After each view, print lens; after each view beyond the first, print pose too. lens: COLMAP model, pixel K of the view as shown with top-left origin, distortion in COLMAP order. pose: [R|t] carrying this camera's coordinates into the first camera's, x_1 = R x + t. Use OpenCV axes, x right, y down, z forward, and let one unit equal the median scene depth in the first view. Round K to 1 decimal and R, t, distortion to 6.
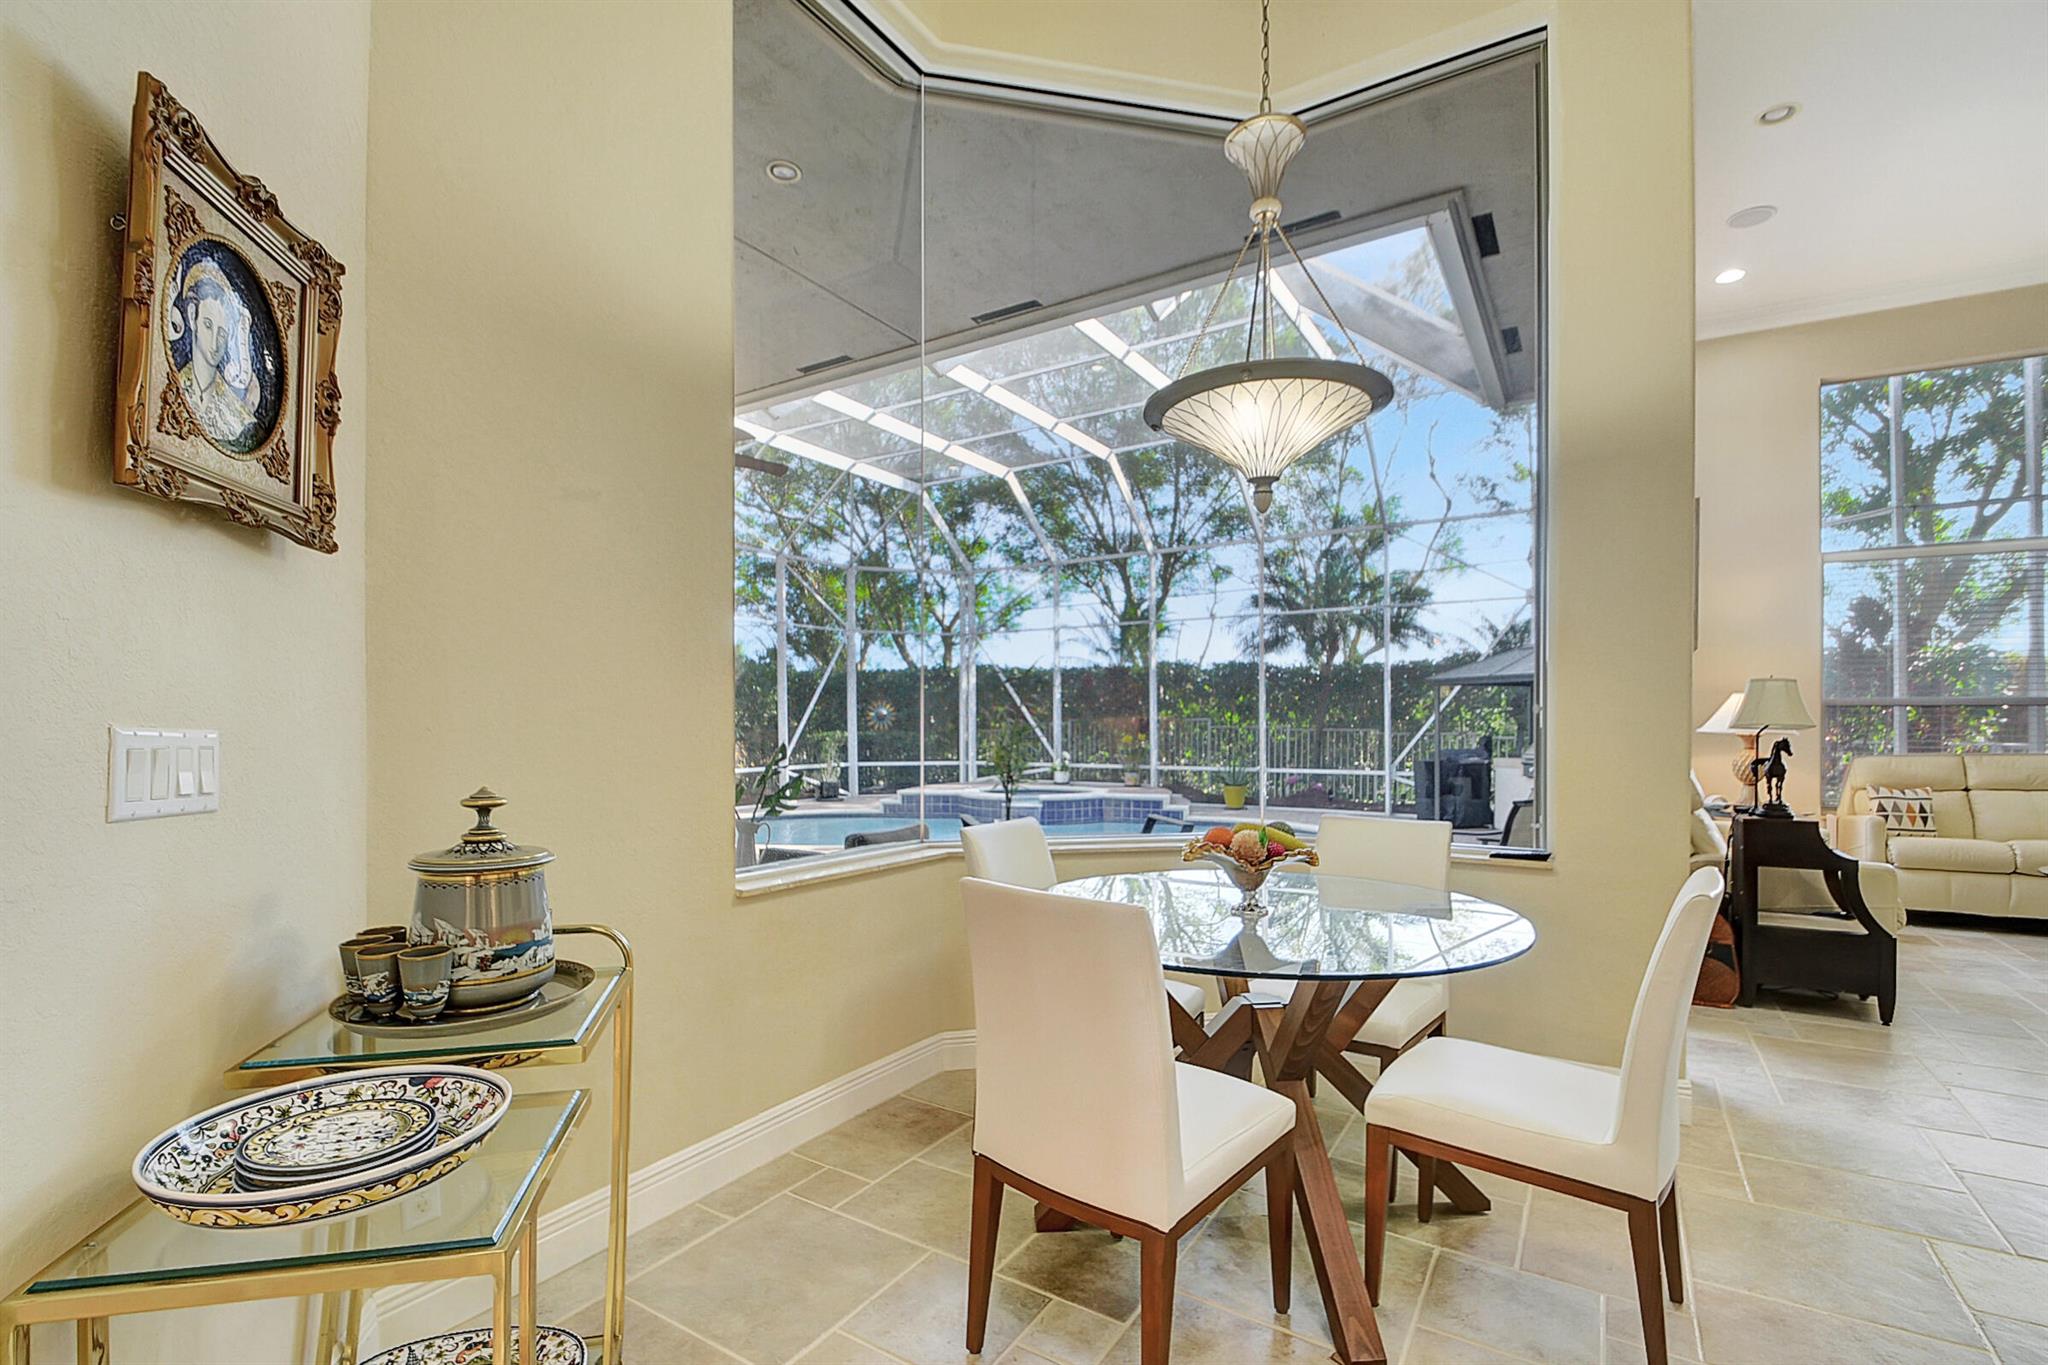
lens RADIAL K [[911.9, 0, 1009.0], [0, 911.9, 719.7], [0, 0, 1]] dist [0.002916, -0.000122]
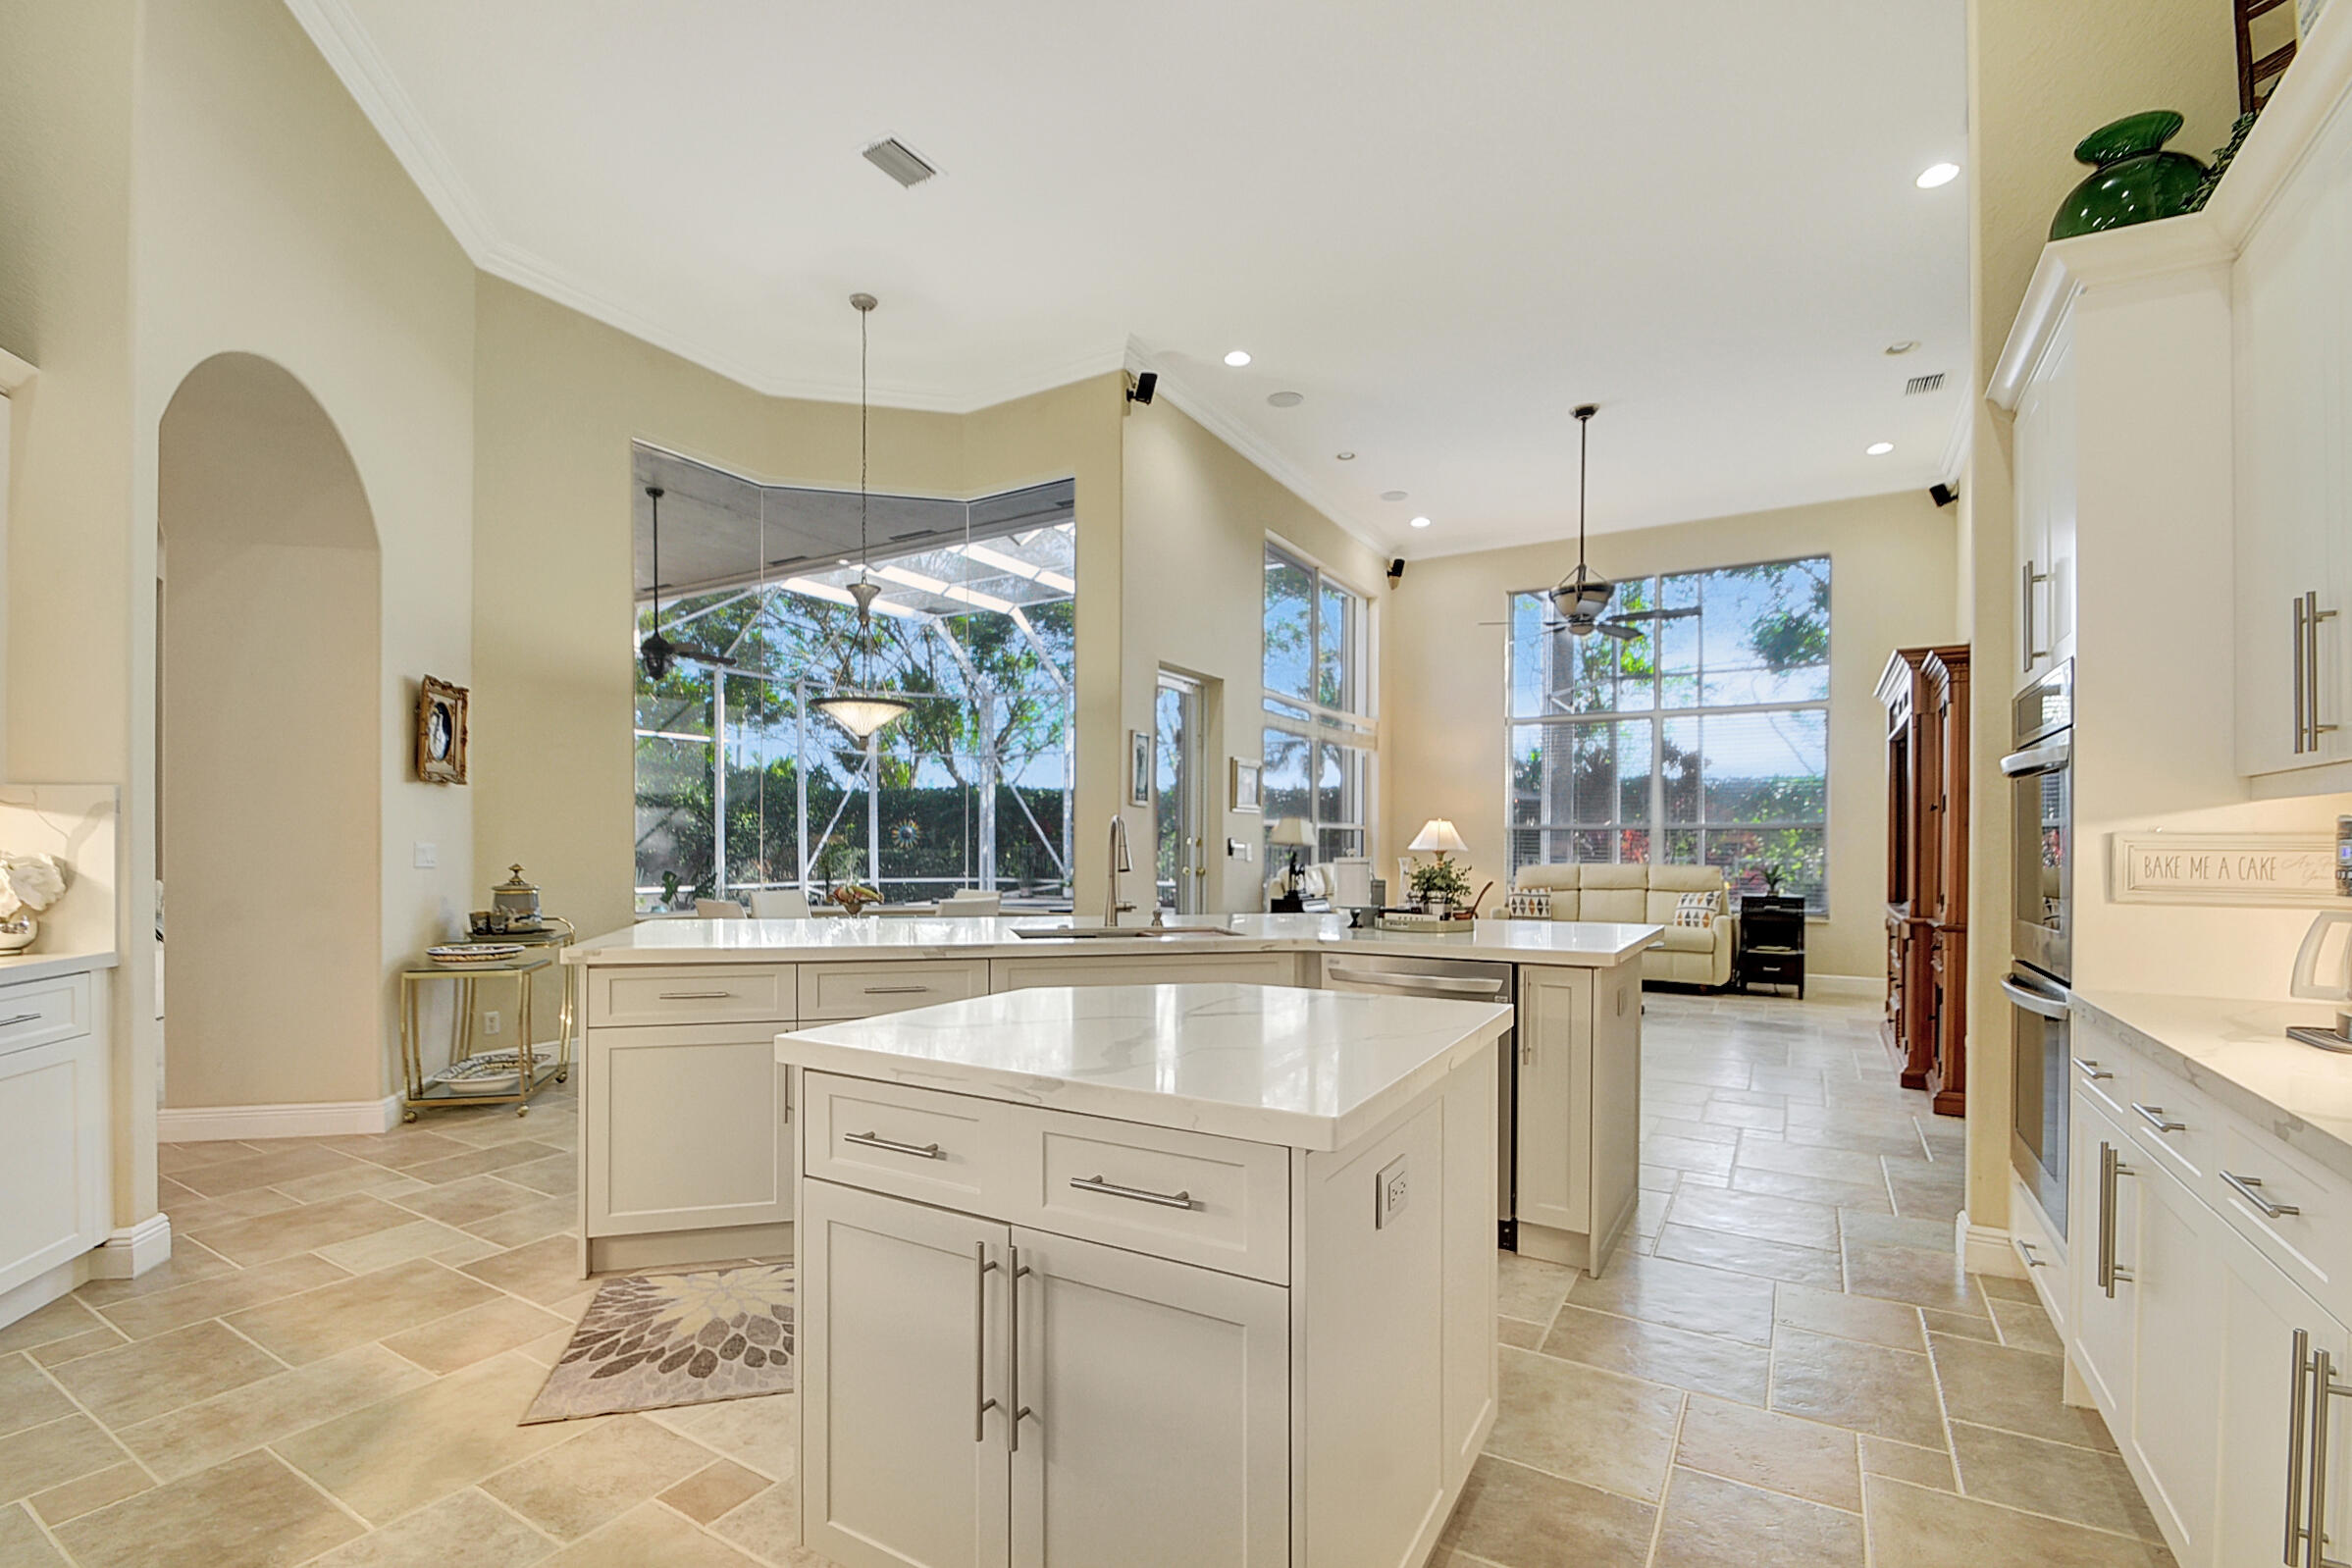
lens RADIAL K [[1038.9, 0, 1159.4], [0, 1038.9, 854.4], [0, 0, 1]] dist [0.012496, -0.011799]
pose [[0.999488, 0.001664, 0.031953, 0.346103], [-0.002182, 0.999867, 0.016185, -0.003406], [-0.031922, -0.016247, 0.999358, -0.604244]]
